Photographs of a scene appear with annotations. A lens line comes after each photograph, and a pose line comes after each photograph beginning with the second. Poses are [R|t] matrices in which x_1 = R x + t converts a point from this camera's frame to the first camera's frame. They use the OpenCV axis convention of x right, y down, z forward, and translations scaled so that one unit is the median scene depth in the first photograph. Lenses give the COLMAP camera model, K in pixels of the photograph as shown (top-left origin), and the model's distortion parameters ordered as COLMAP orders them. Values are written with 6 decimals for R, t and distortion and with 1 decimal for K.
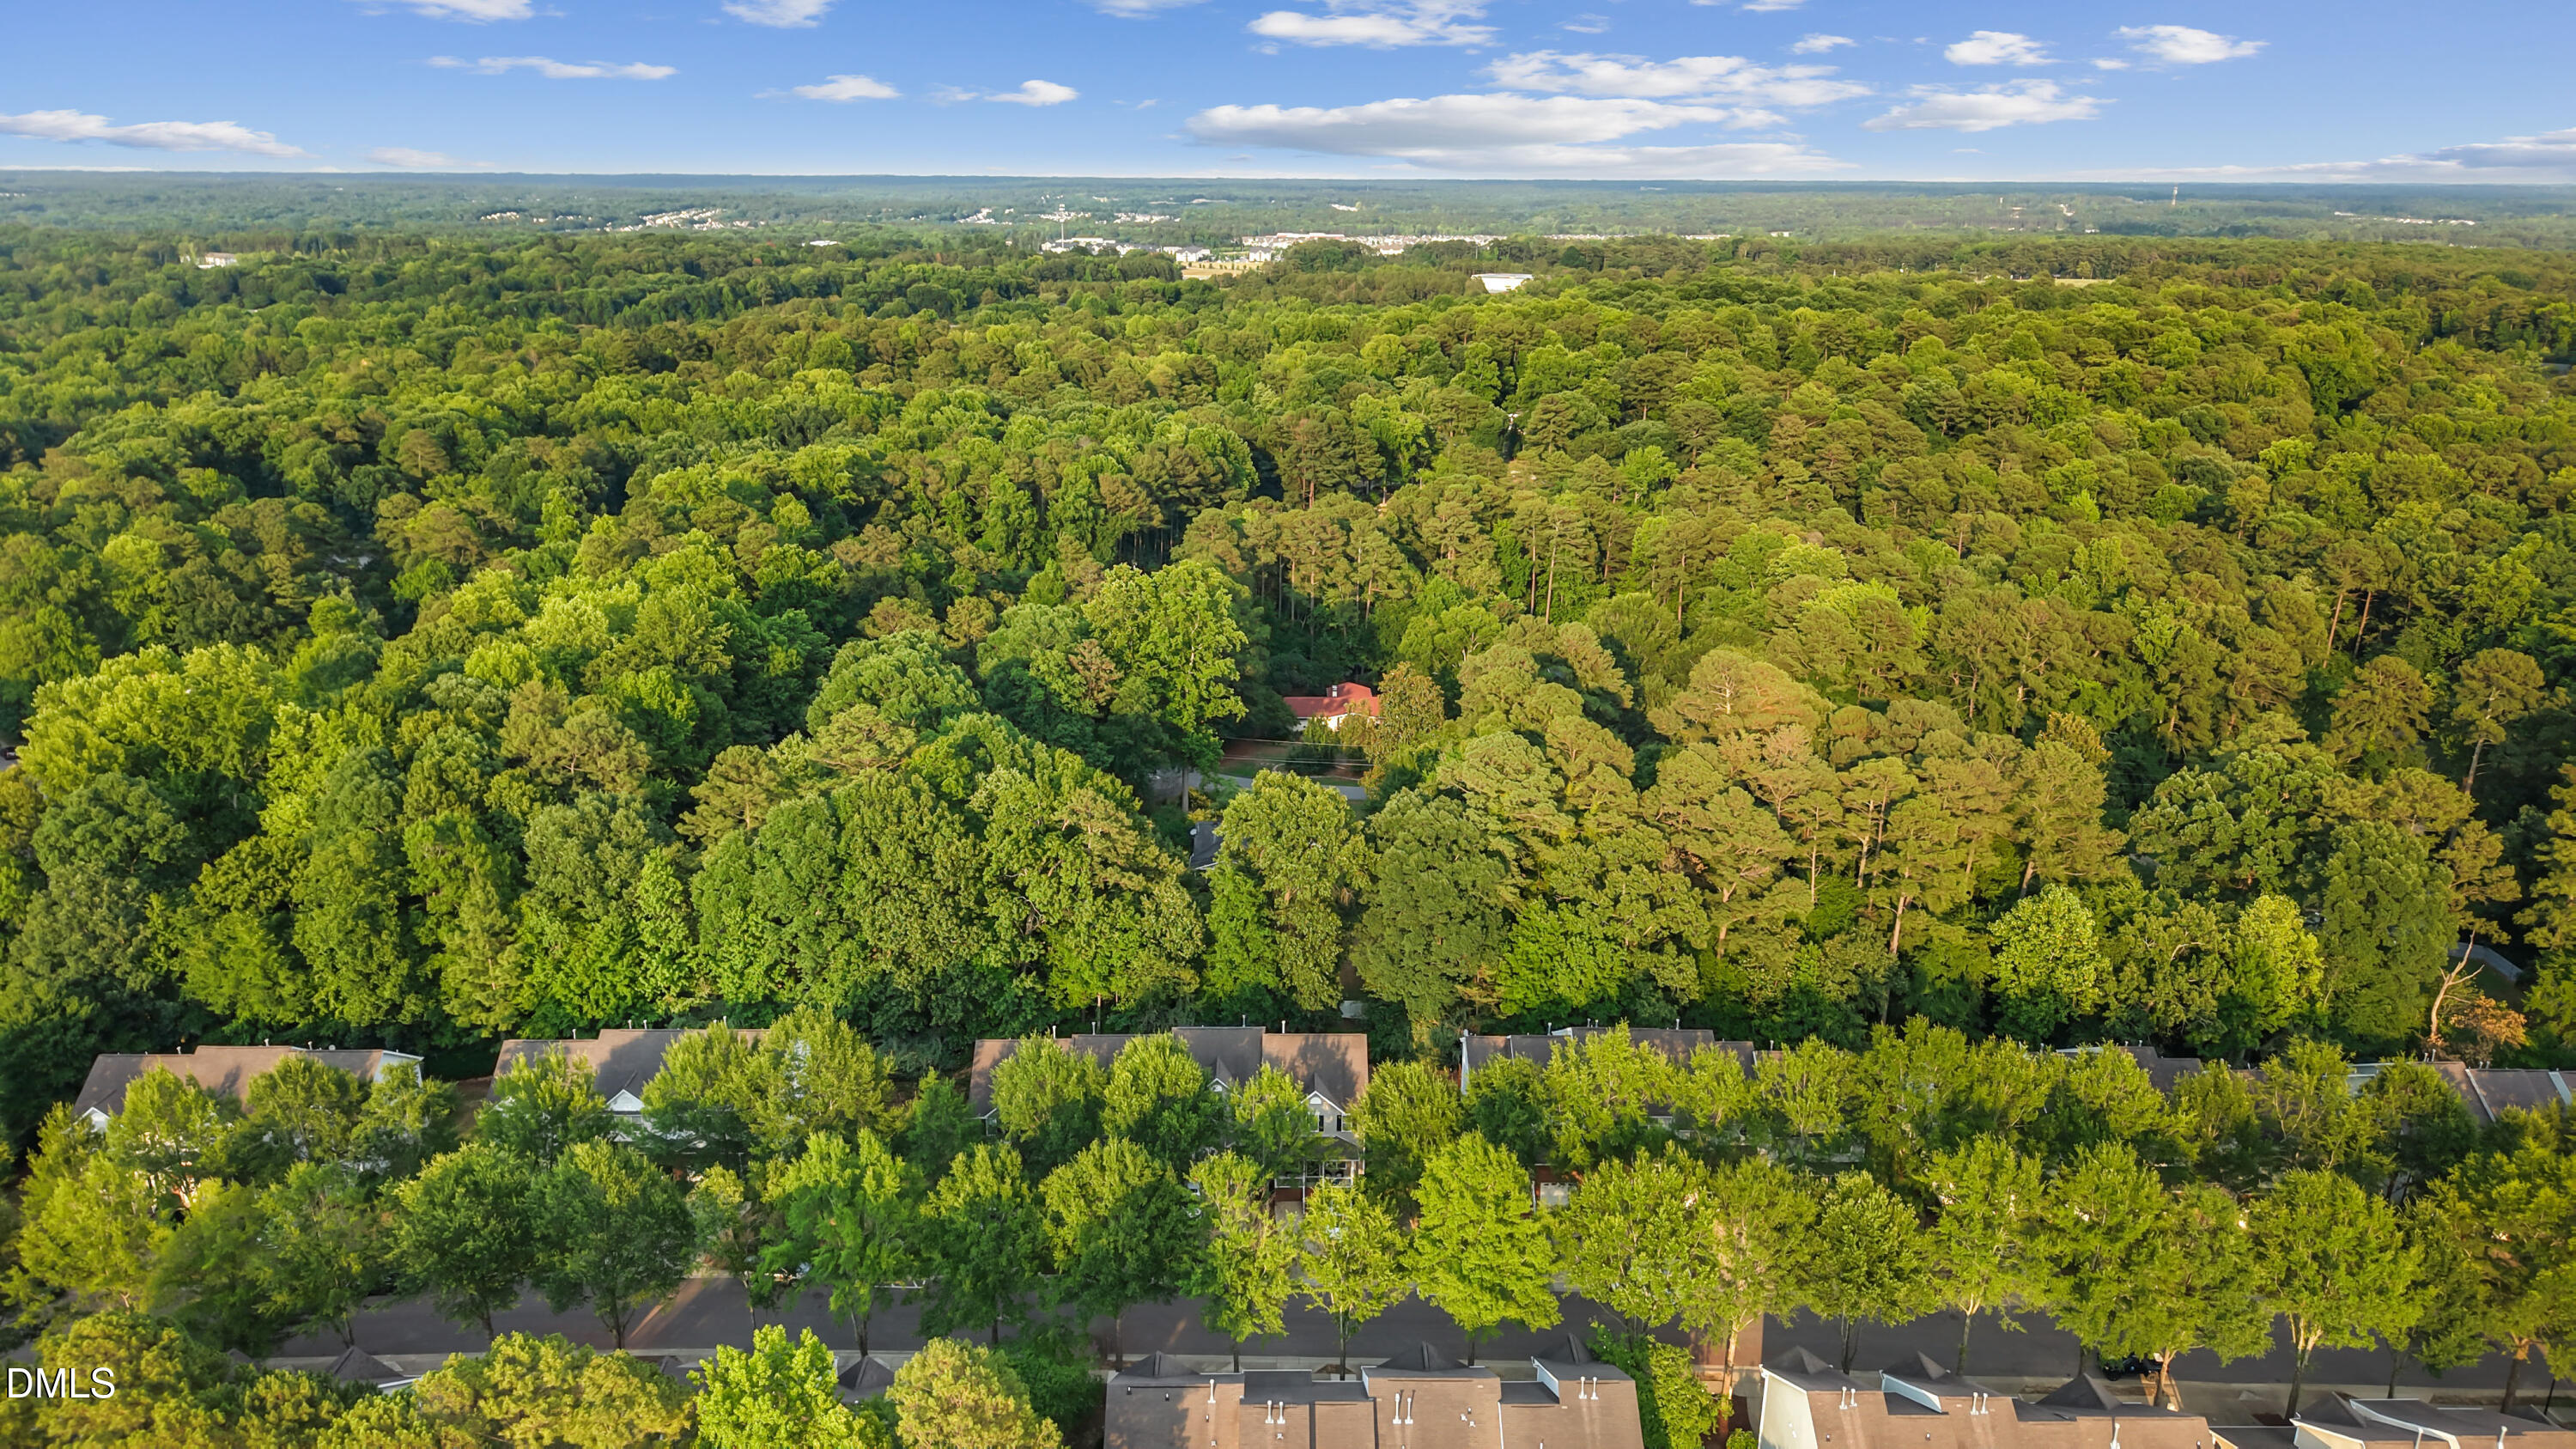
lens RADIAL K [[1740.1, 0, 1283.0], [0, 1740.1, 722.0], [0, 0, 1]] dist [0.016279, -0.013136]
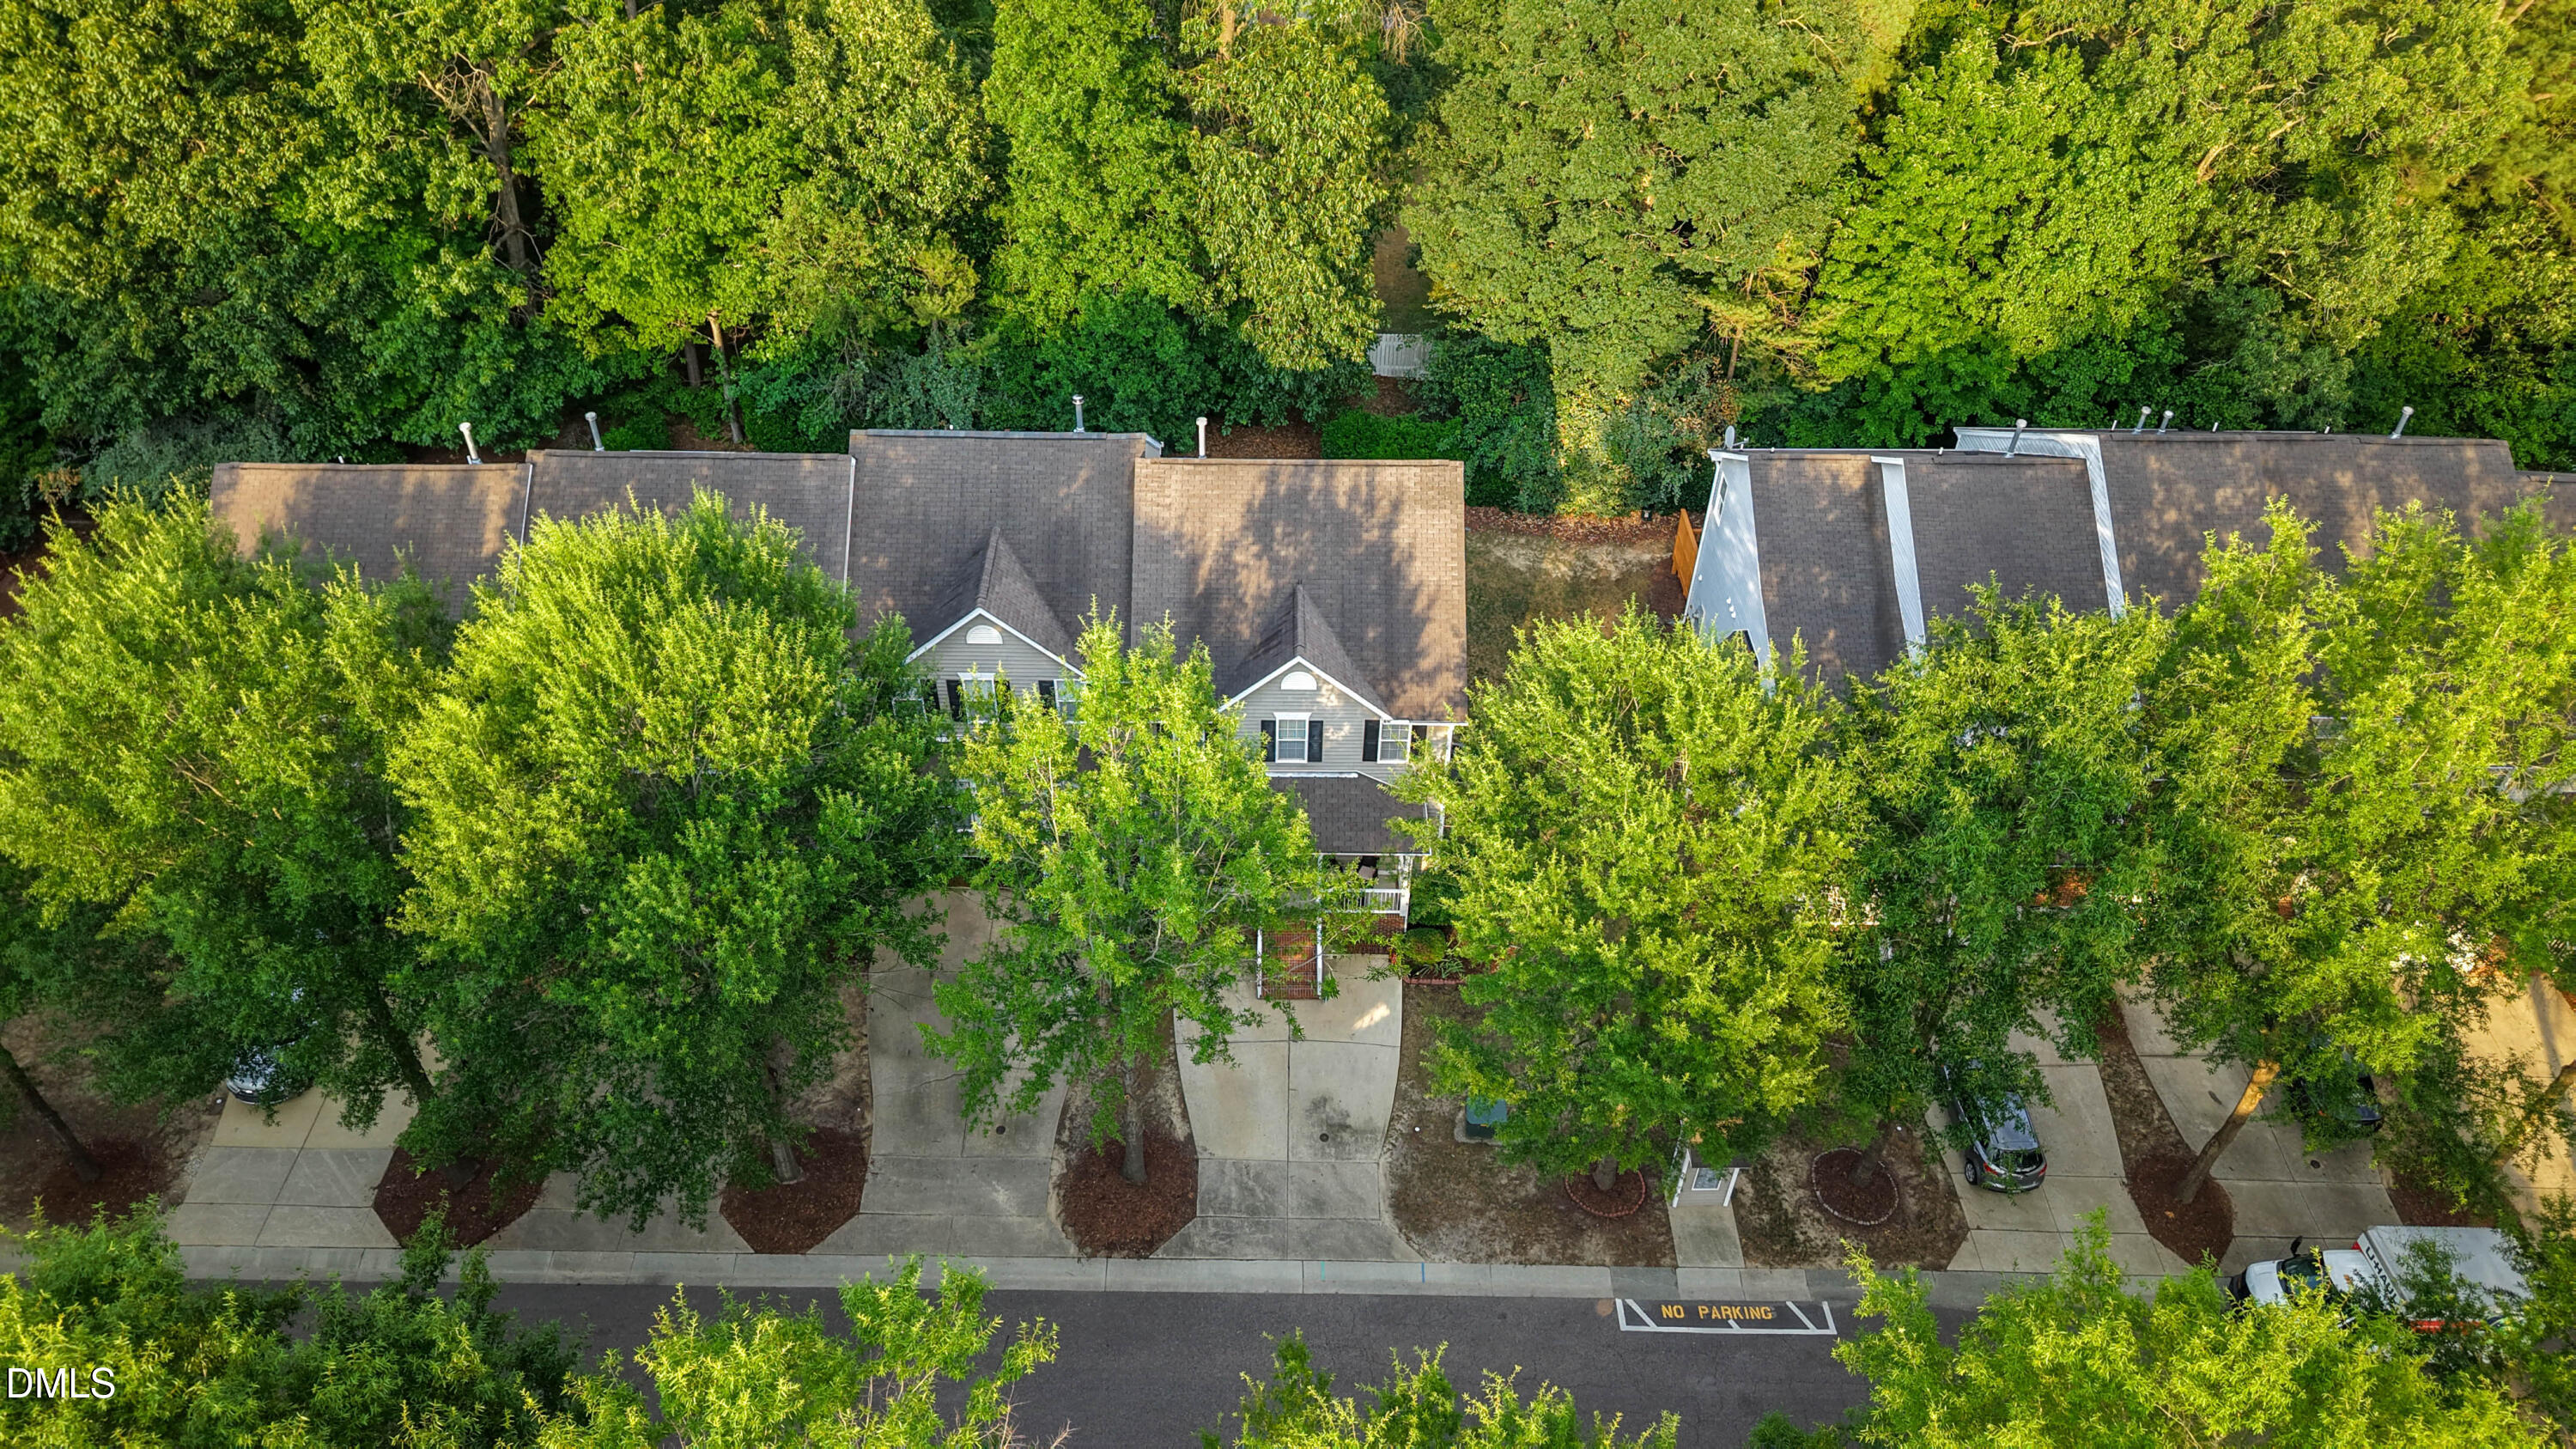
lens RADIAL K [[1740.1, 0, 1290.5], [0, 1740.1, 722.4], [0, 0, 1]] dist [0.016279, -0.013136]
pose [[0.999949, 0.007907, 0.006278, 0.014138], [-0.009730, 0.920789, 0.389939, 0.093723], [-0.002697, -0.389980, 0.920819, 0.646382]]
